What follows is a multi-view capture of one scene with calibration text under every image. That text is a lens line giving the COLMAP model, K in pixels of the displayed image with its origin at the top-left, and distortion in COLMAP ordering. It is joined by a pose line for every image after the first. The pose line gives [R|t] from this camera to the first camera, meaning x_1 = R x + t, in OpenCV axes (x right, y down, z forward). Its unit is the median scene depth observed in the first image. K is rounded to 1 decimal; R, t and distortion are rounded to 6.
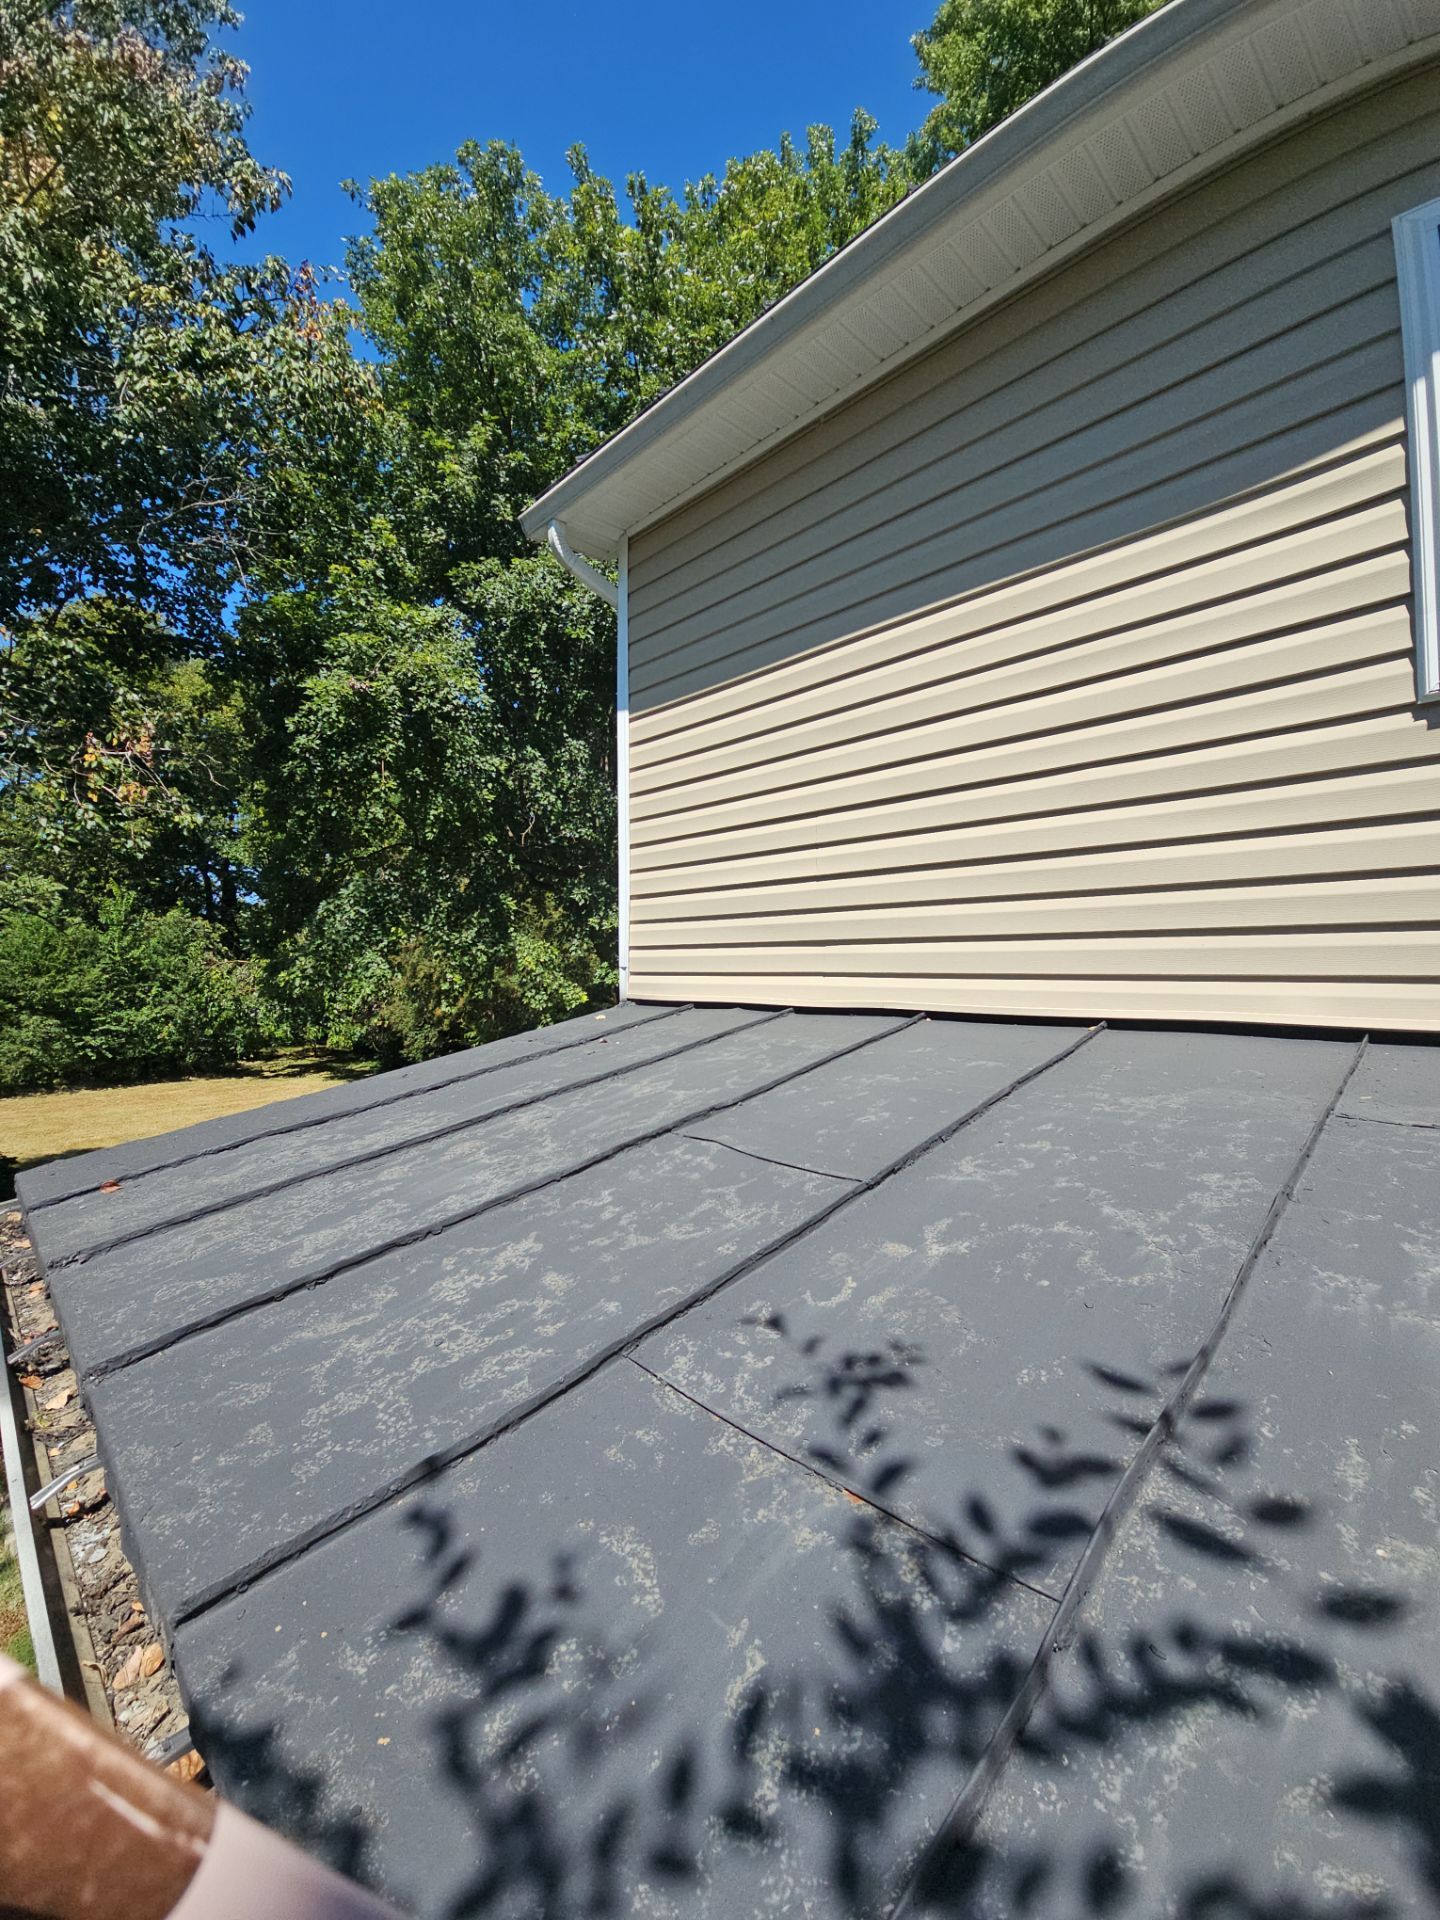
lens RADIAL K [[783.0, 0, 716.5], [0, 783.0, 957.8], [0, 0, 1]] dist [0.004537, -0.004171]
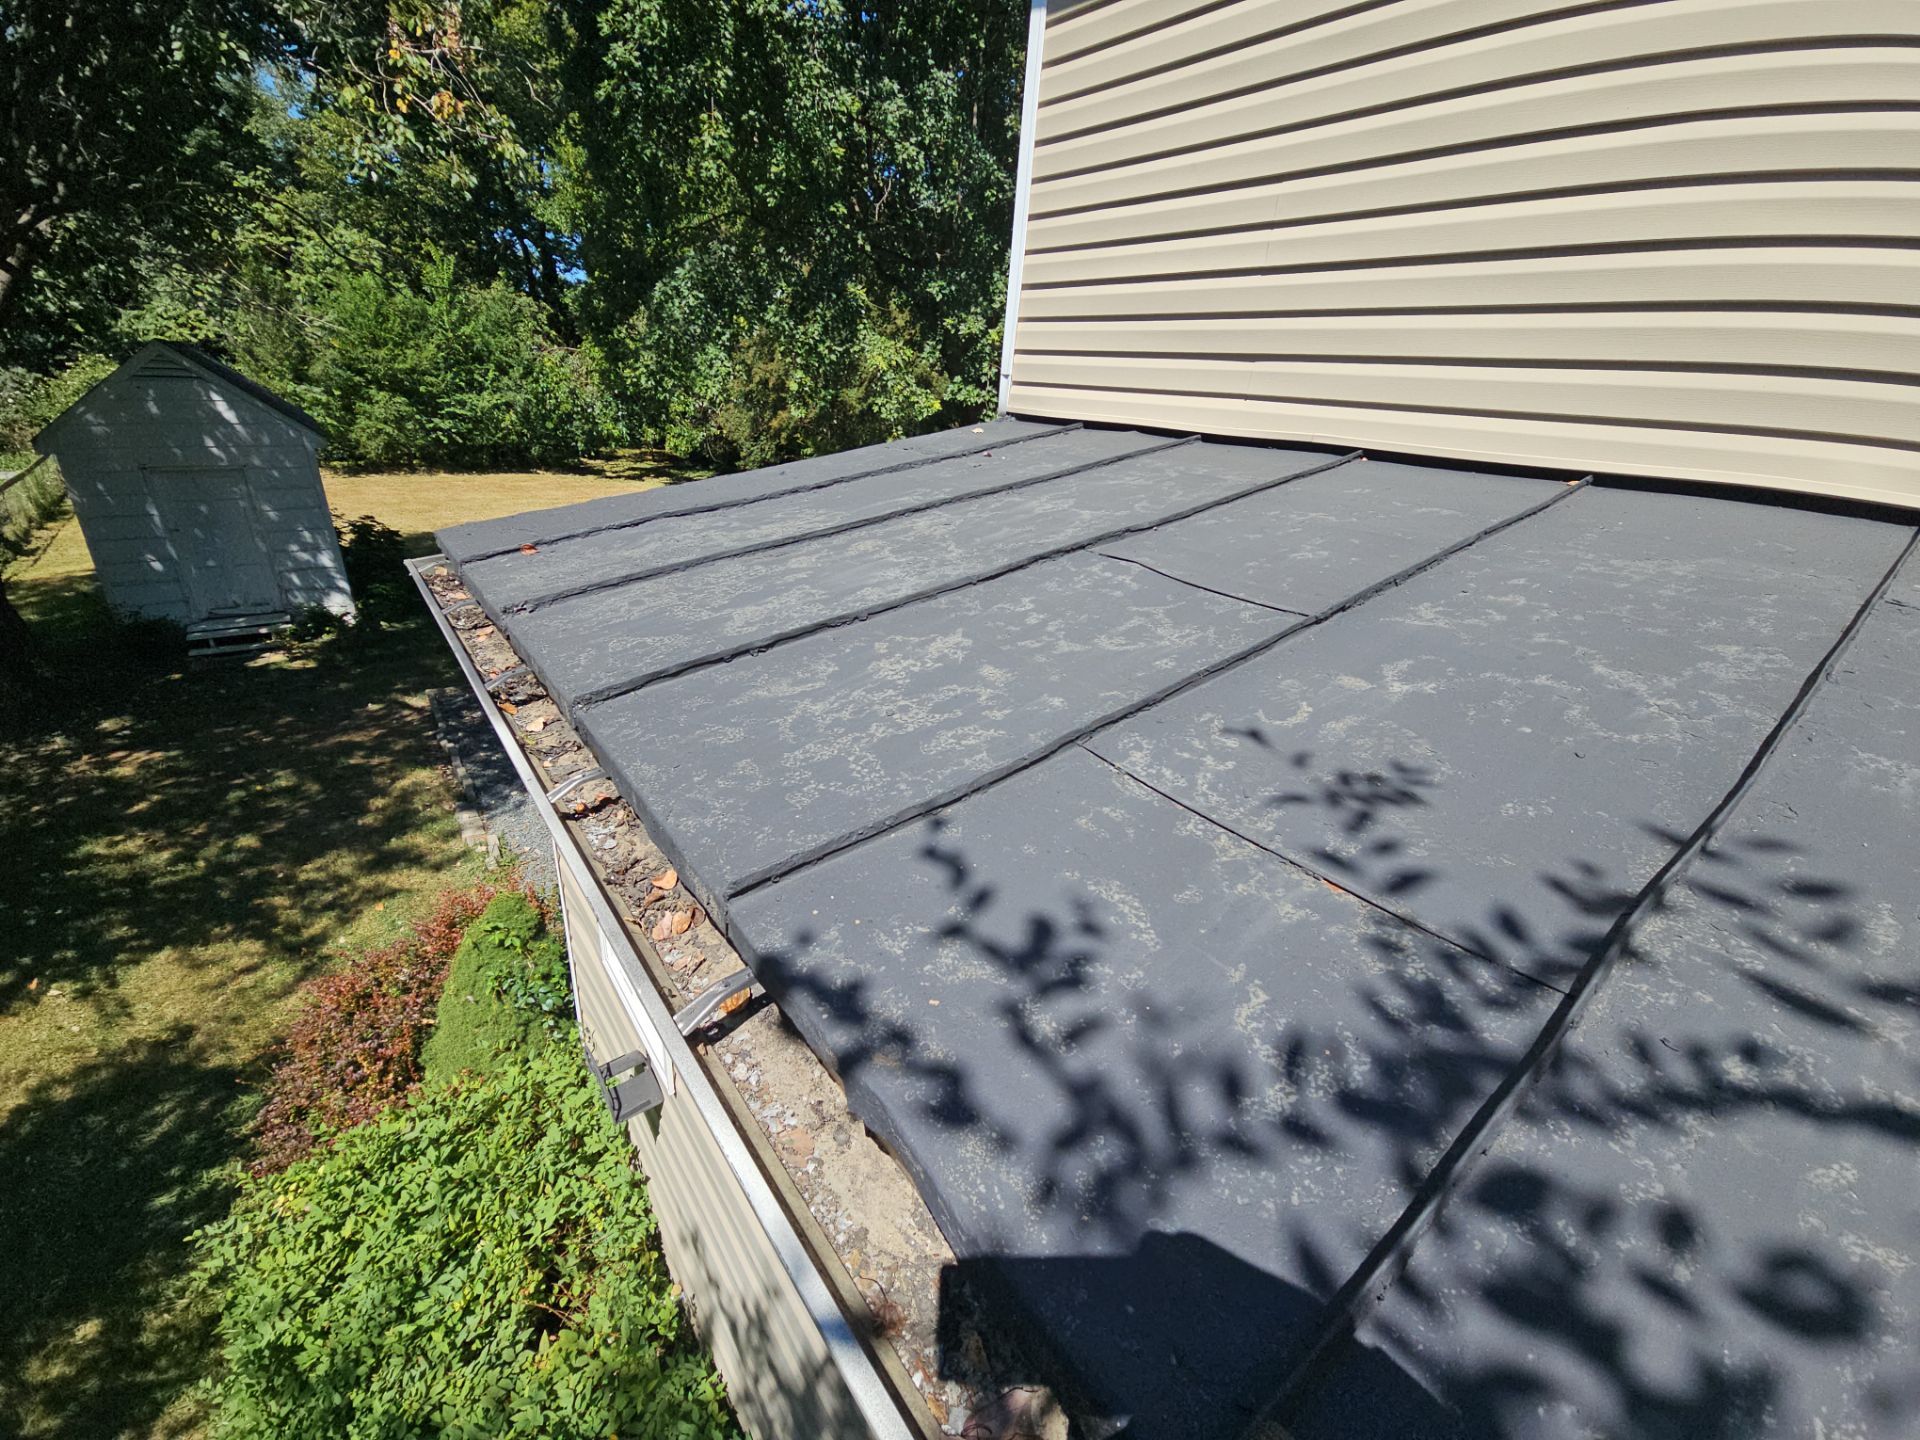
lens RADIAL K [[783.0, 0, 964.8], [0, 783.0, 729.3], [0, 0, 1]] dist [0.004537, -0.004171]
pose [[0.990047, 0.118770, -0.075497, -0.117497], [-0.078314, 0.910668, 0.405648, 0.053367], [0.116931, -0.395698, 0.910906, 0.036582]]
